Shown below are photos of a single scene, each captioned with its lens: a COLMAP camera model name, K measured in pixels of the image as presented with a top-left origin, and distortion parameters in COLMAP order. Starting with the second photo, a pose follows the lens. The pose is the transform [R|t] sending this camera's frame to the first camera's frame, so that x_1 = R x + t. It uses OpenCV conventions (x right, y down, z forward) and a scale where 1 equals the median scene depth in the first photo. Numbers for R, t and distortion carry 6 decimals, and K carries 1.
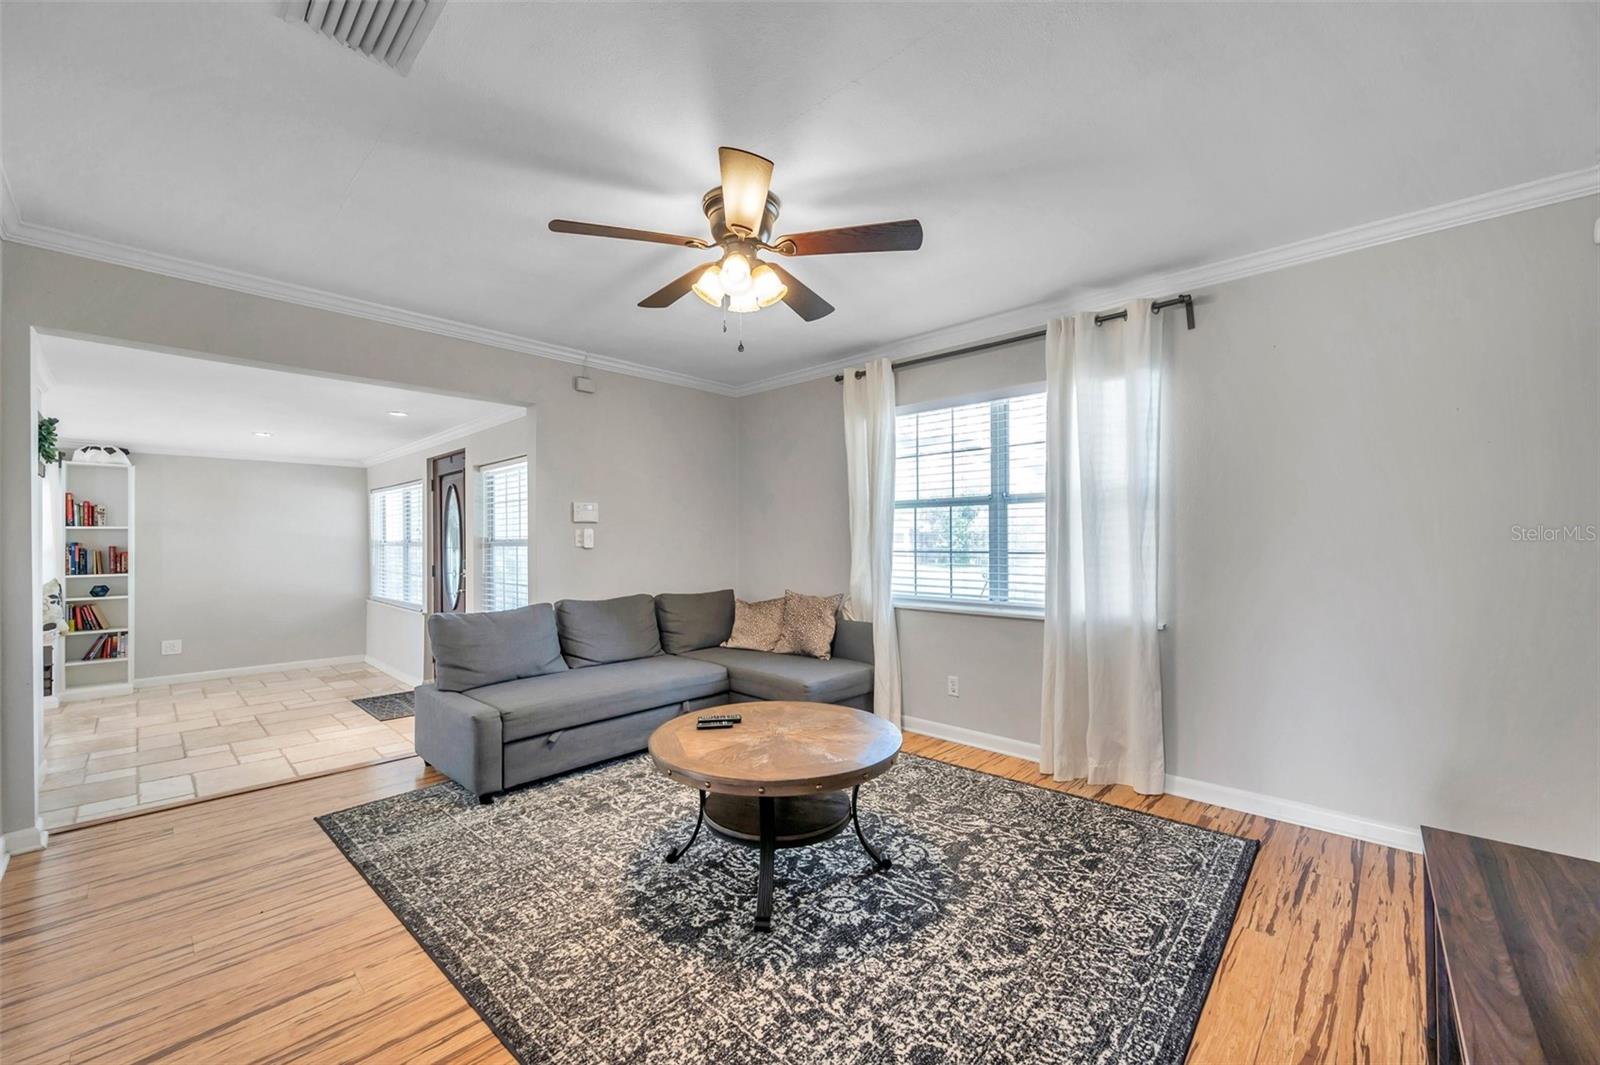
lens RADIAL K [[632.5, 0, 801.2], [0, 632.5, 533.9], [0, 0, 1]] dist [-0.001598, -0.000041]
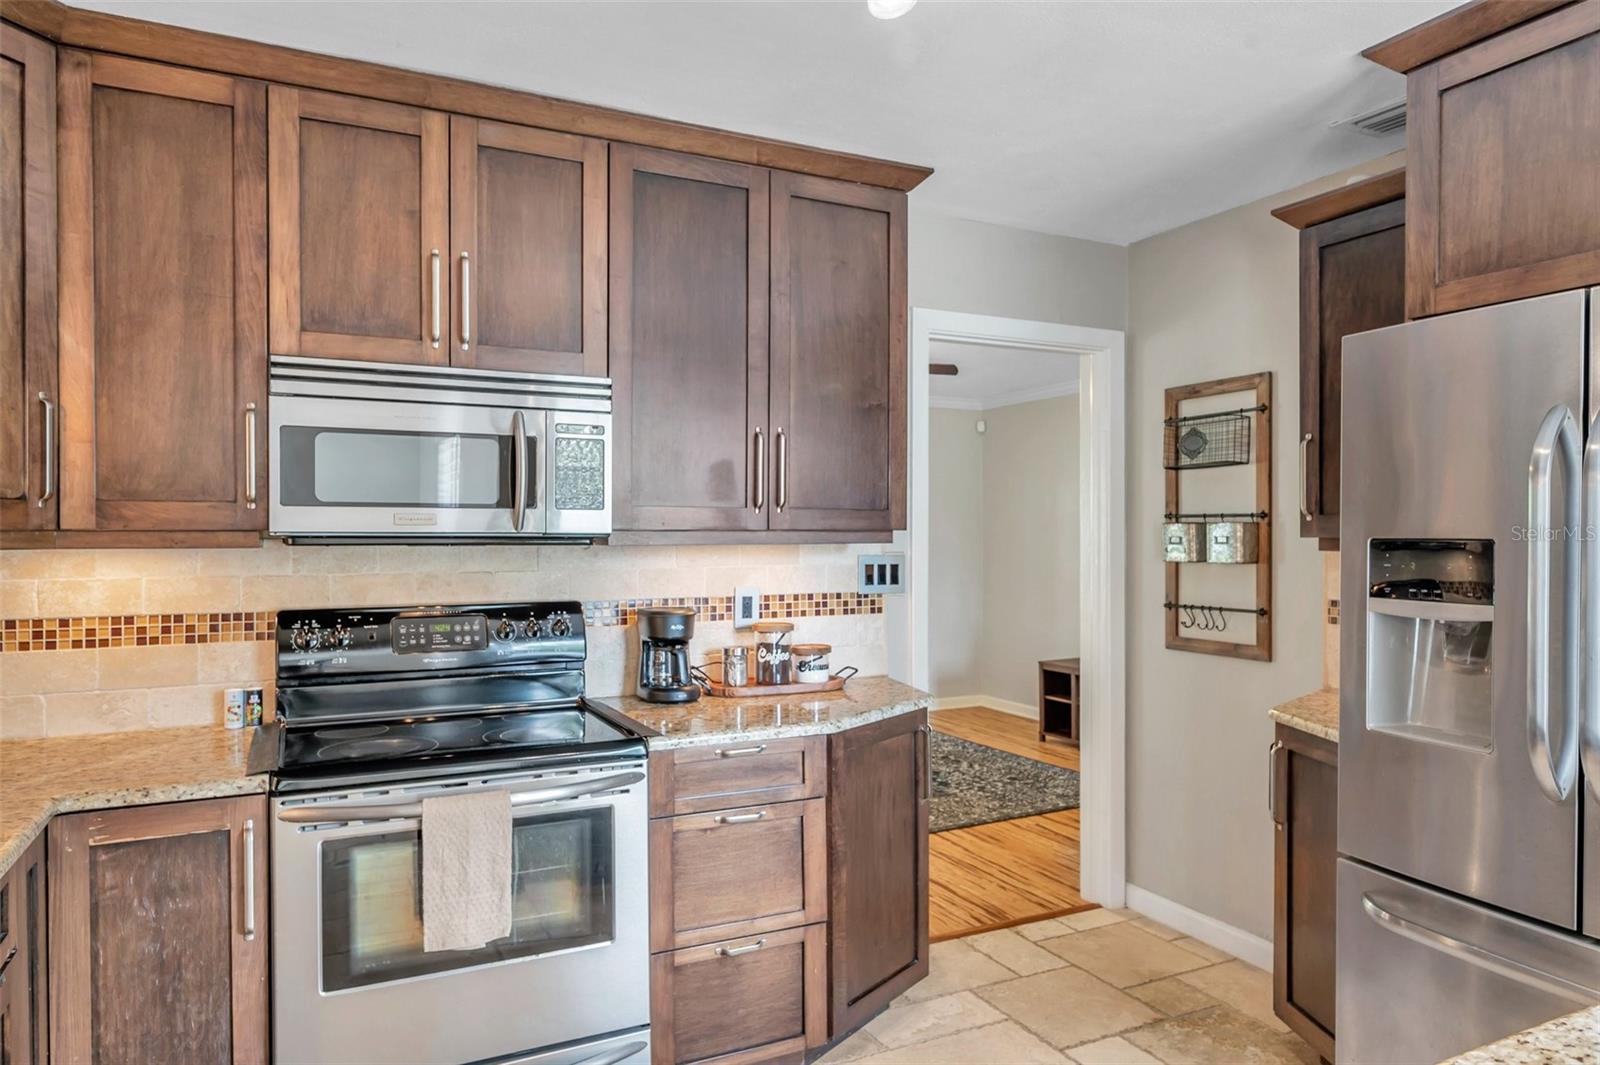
lens RADIAL K [[1028.9, 0, 797.0], [0, 1028.9, 542.4], [0, 0, 1]] dist [0.001953, -0.001703]
pose [[0.353646, -0.002836, 0.935375, -2.443040], [-0.008125, 0.999948, 0.006104, -0.060103], [-0.935344, -0.009758, 0.353605, 0.253701]]
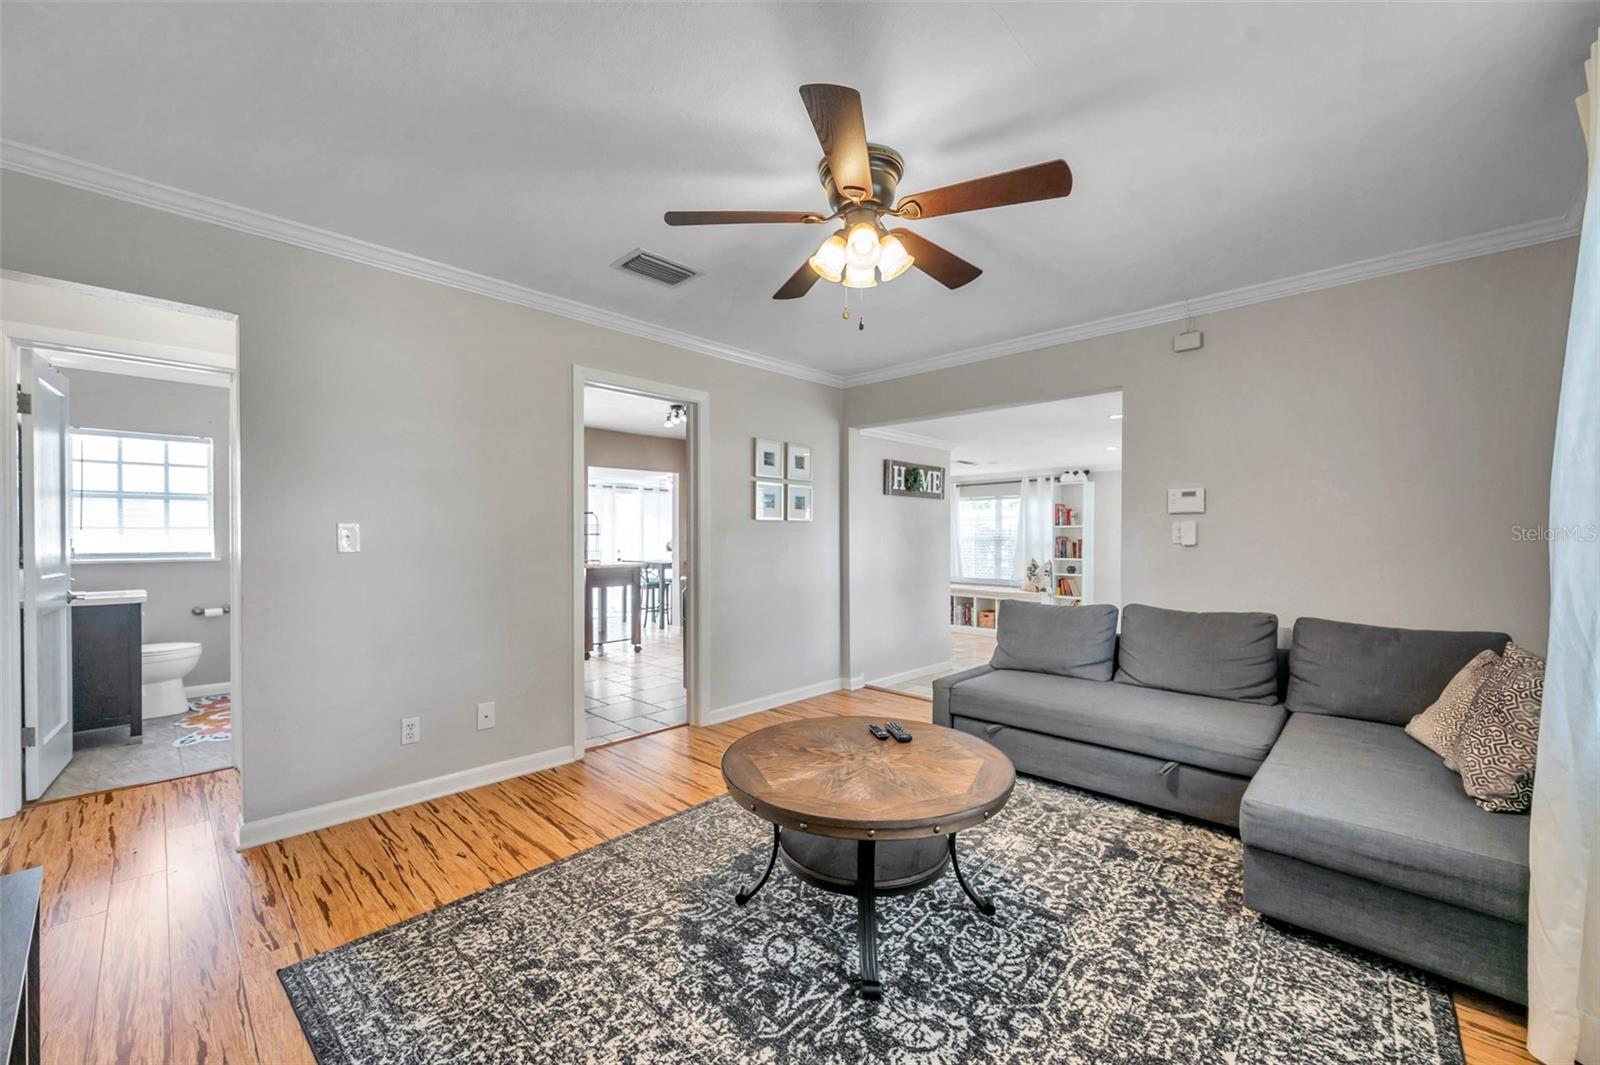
lens RADIAL K [[632.5, 0, 805.0], [0, 632.5, 541.0], [0, 0, 1]] dist [-0.001598, -0.000041]
pose [[-0.002797, 0.011369, -0.999931, 0.857952], [0.007114, 0.999910, 0.011349, 0.007103], [0.999971, -0.007082, -0.002878, 0.957054]]
